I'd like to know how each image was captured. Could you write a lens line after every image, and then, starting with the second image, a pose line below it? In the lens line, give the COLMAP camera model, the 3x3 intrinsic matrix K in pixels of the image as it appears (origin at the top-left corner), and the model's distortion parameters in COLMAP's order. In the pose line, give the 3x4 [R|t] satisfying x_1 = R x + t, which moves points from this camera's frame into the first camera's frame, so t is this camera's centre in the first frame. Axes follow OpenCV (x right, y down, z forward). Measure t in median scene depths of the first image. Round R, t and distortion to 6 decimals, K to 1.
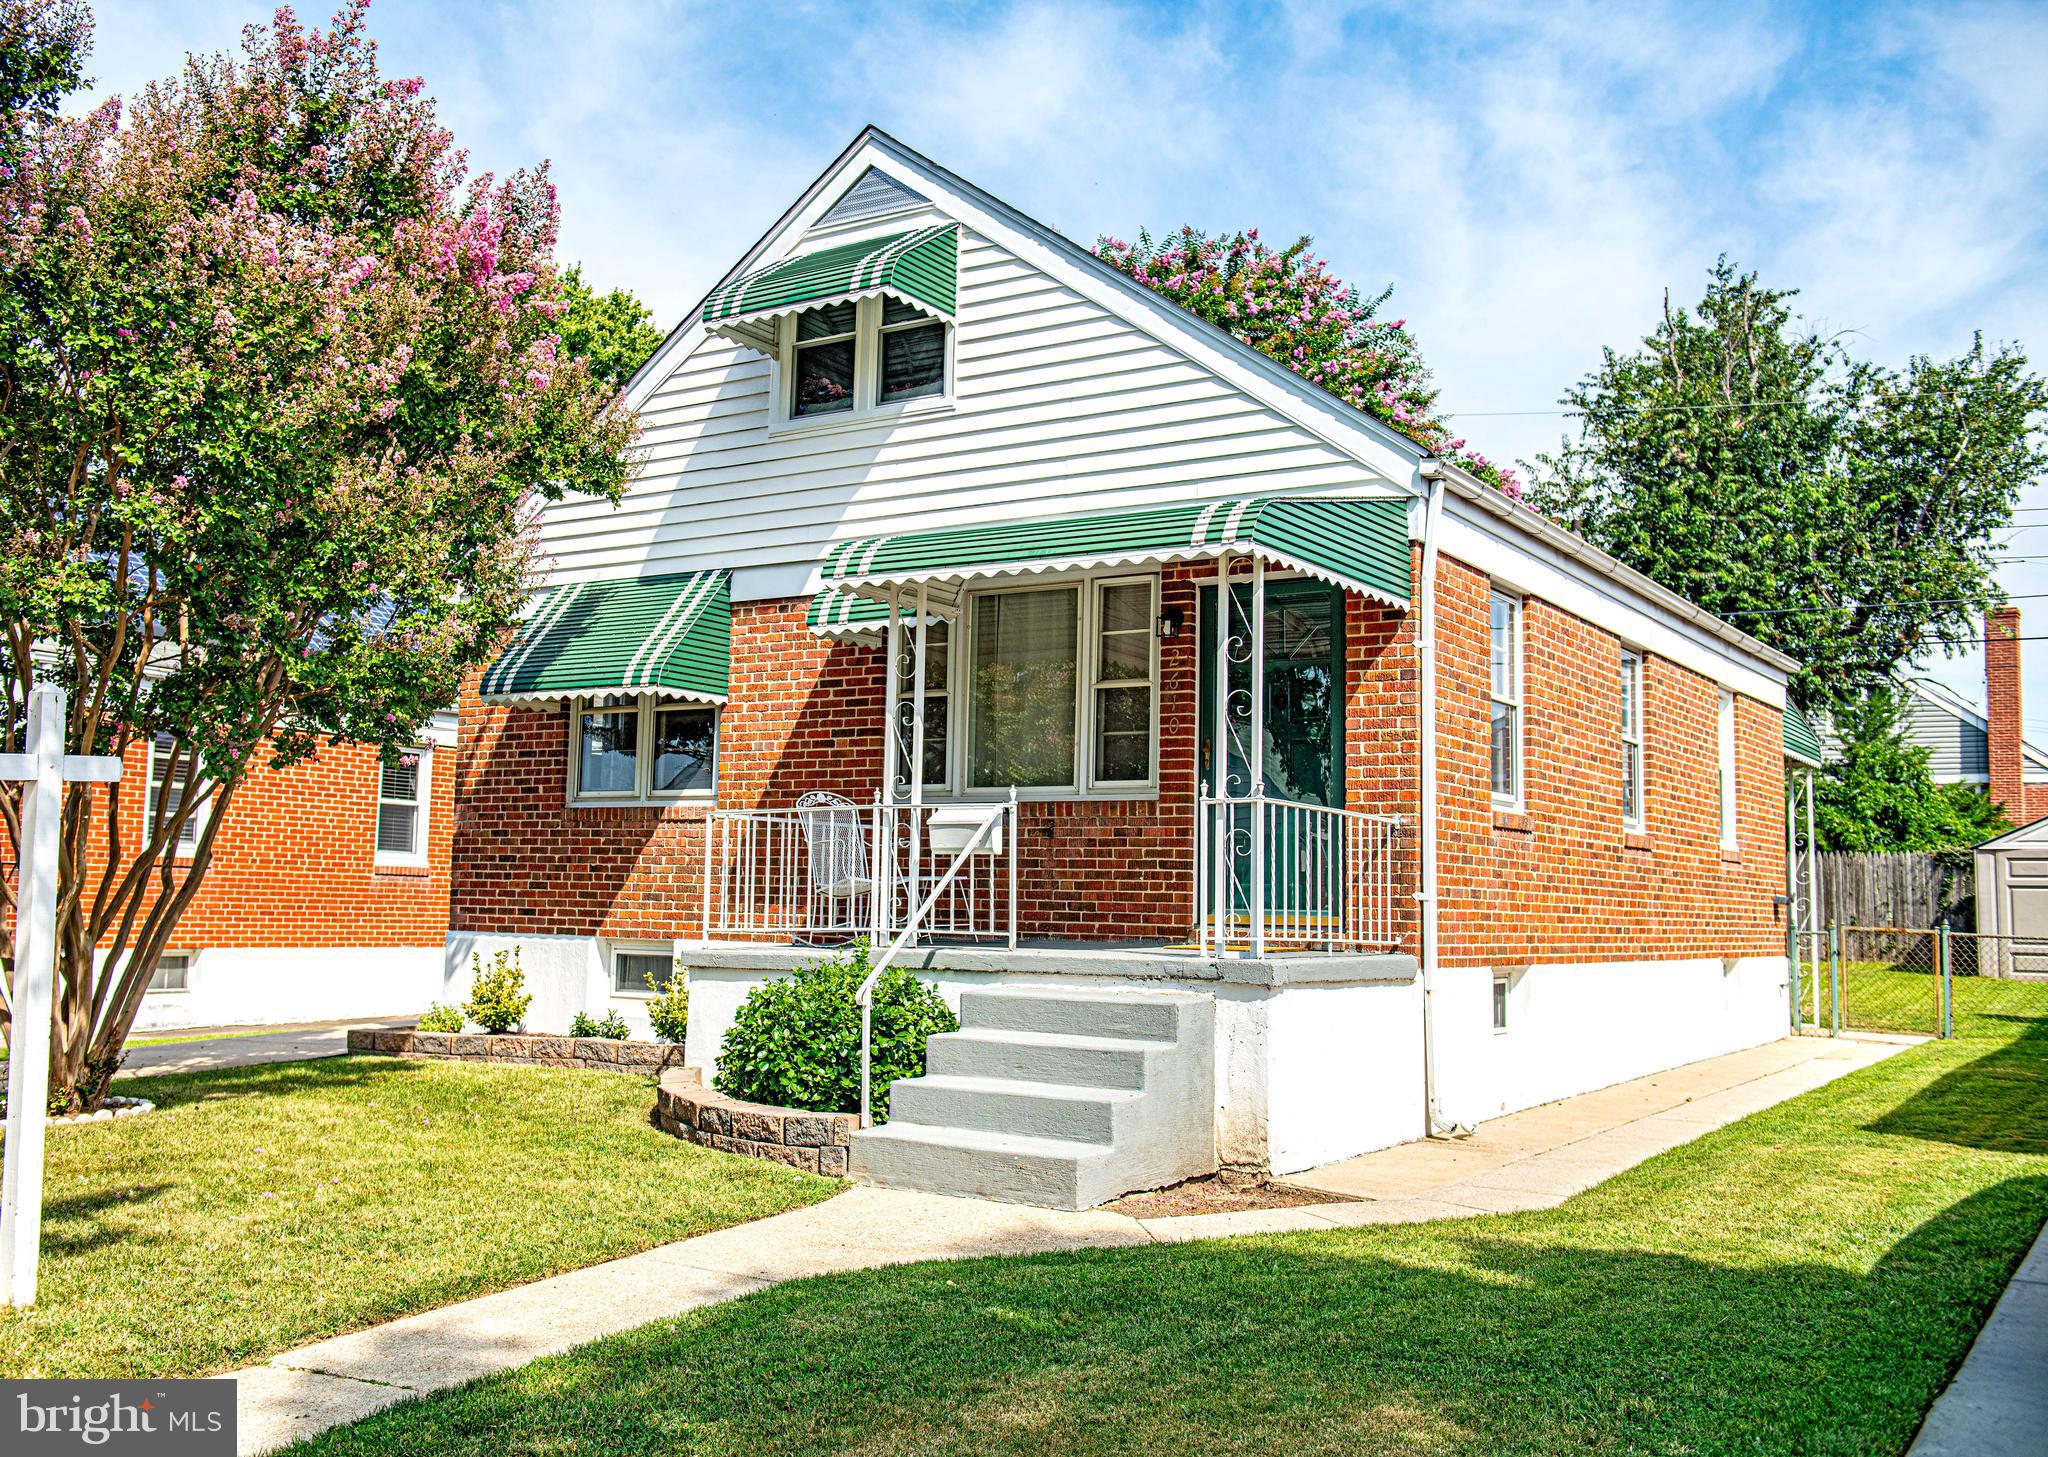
lens RADIAL K [[1862.1, 0, 1015.1], [0, 1862.1, 730.4], [0, 0, 1]] dist [-0.020270, 0.000000]
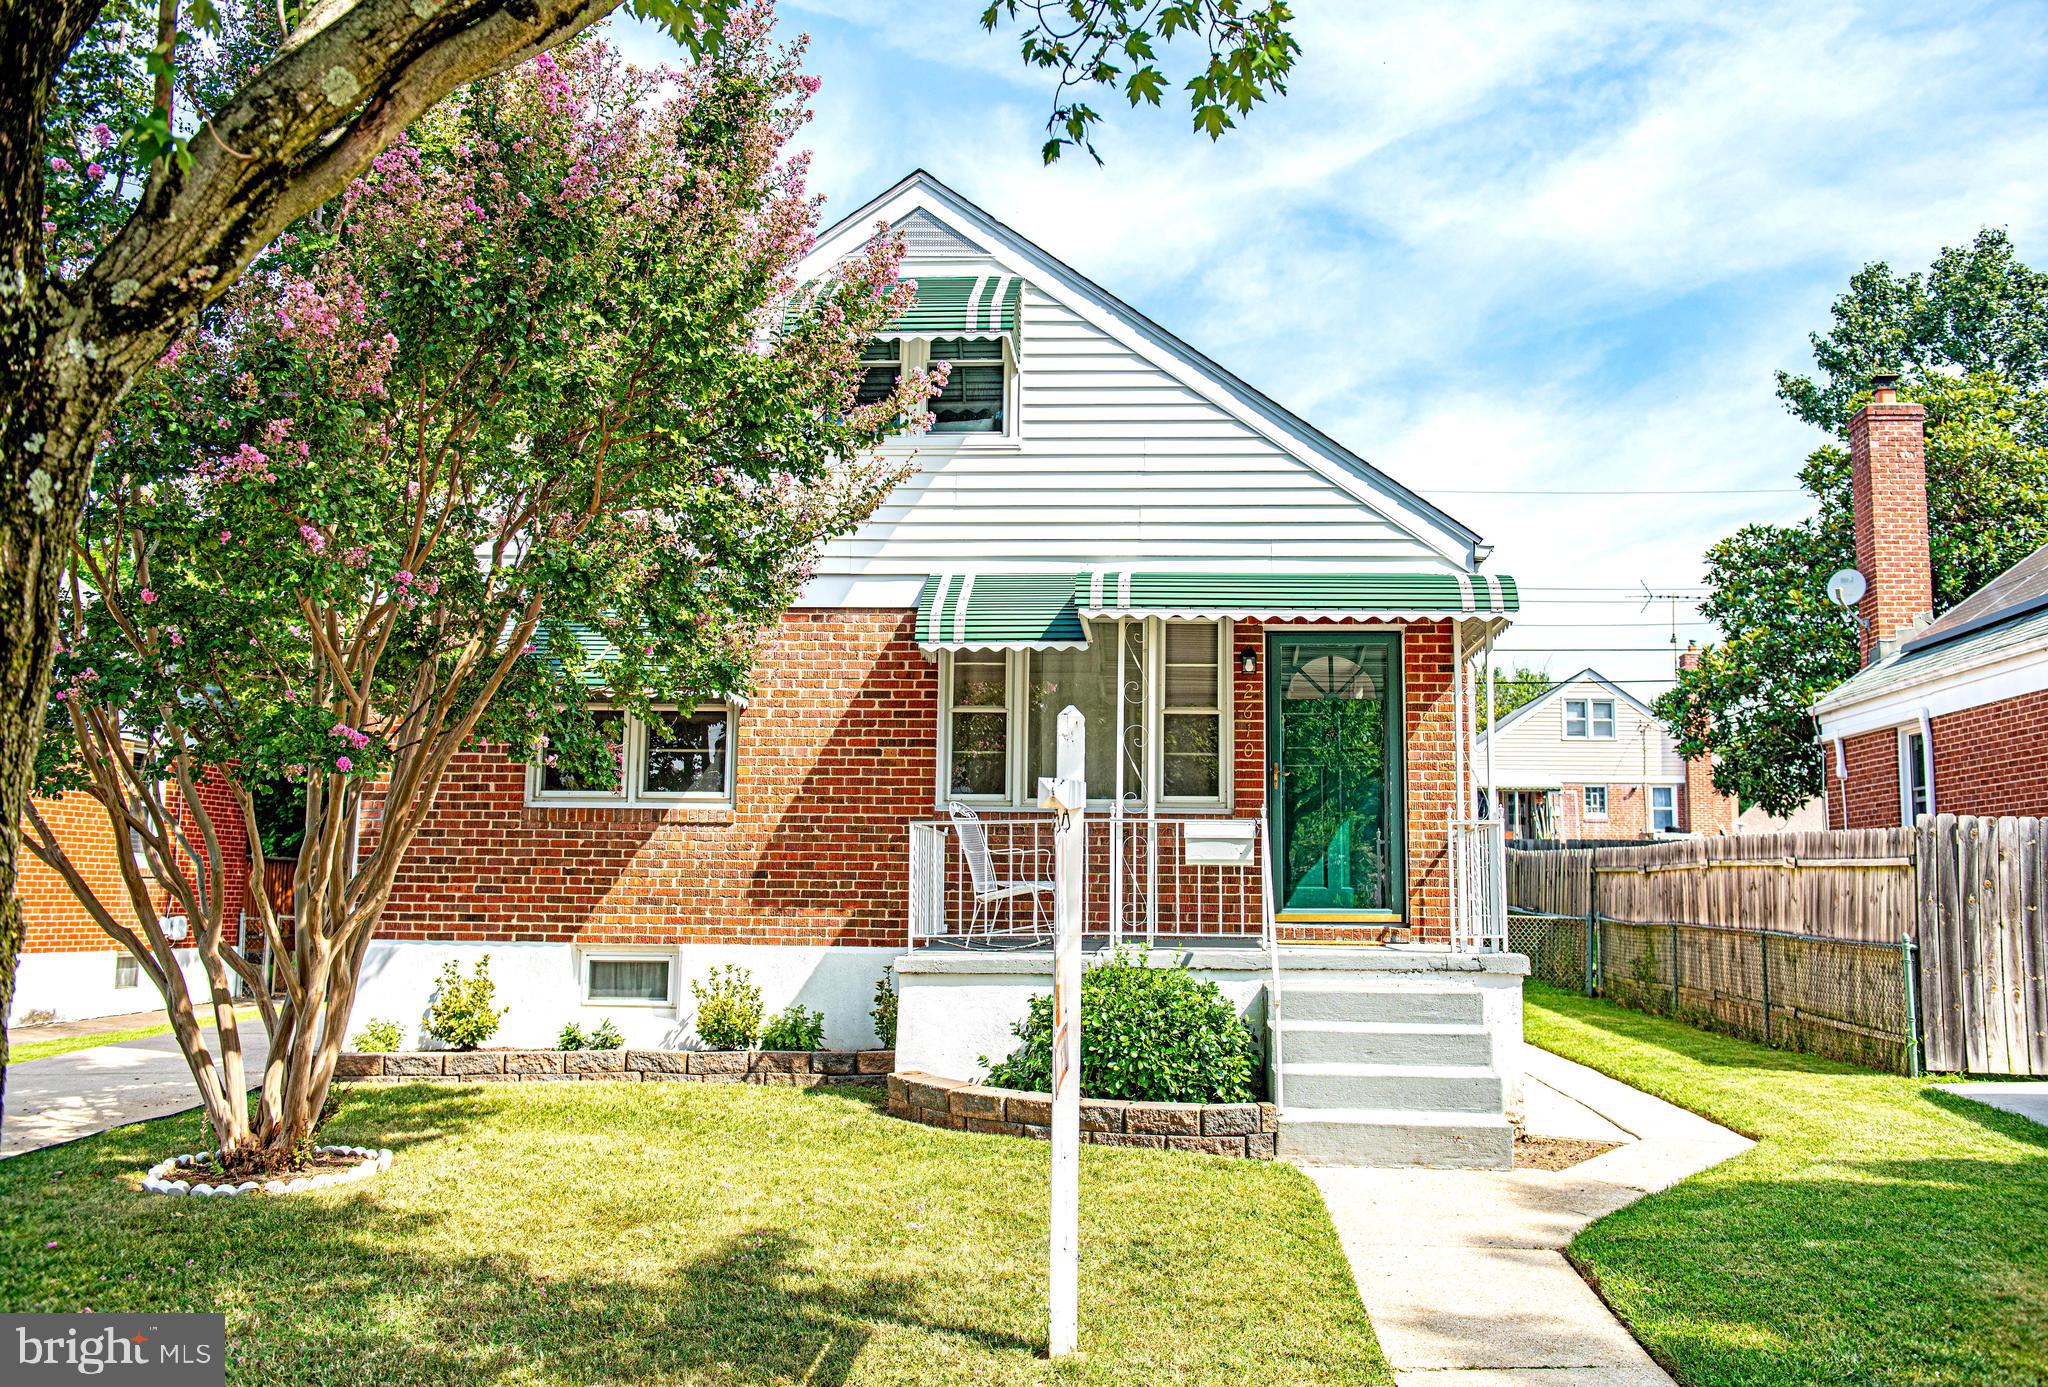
lens RADIAL K [[1727.7, 0, 1069.6], [0, 1727.7, 683.9], [0, 0, 1]] dist [-0.014631, 0.003980]
pose [[0.869894, 0.049737, 0.490724, -0.479272], [-0.039127, 0.998726, -0.031865, -0.004505], [-0.491684, 0.008519, 0.870732, 0.105532]]
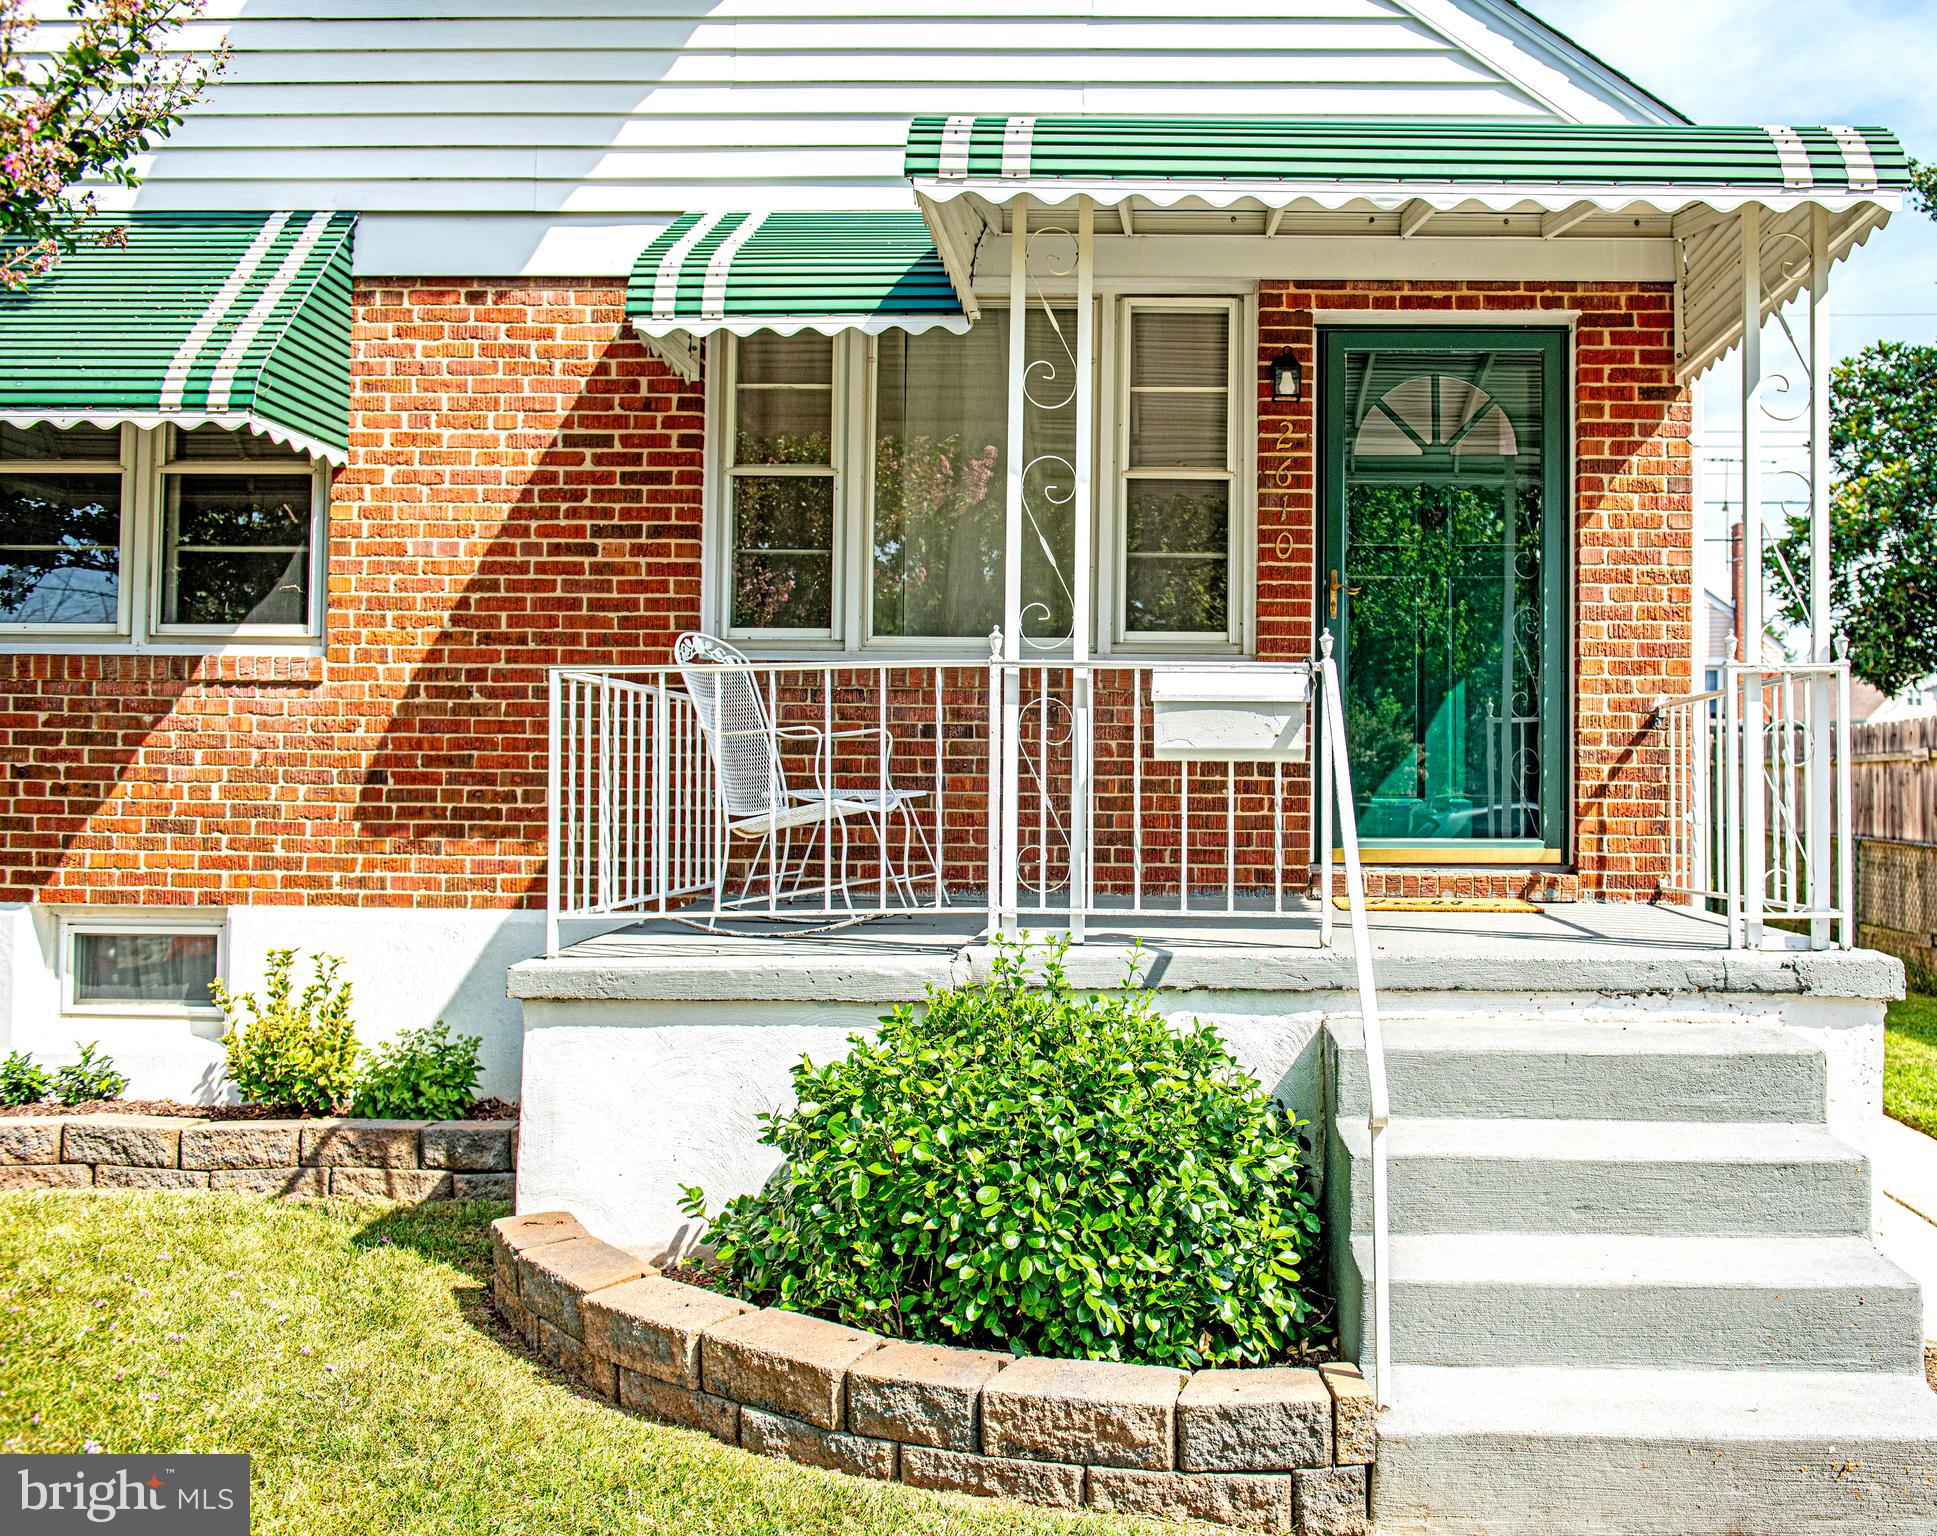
lens RADIAL K [[1720.2, 0, 1138.3], [0, 1720.2, 752.1], [0, 0, 1]] dist [-0.022801, -0.009752]
pose [[0.851861, -0.001913, 0.523764, -0.226699], [-0.040973, 0.996685, 0.070281, 0.024653], [-0.522162, -0.081330, 0.848959, 0.473337]]
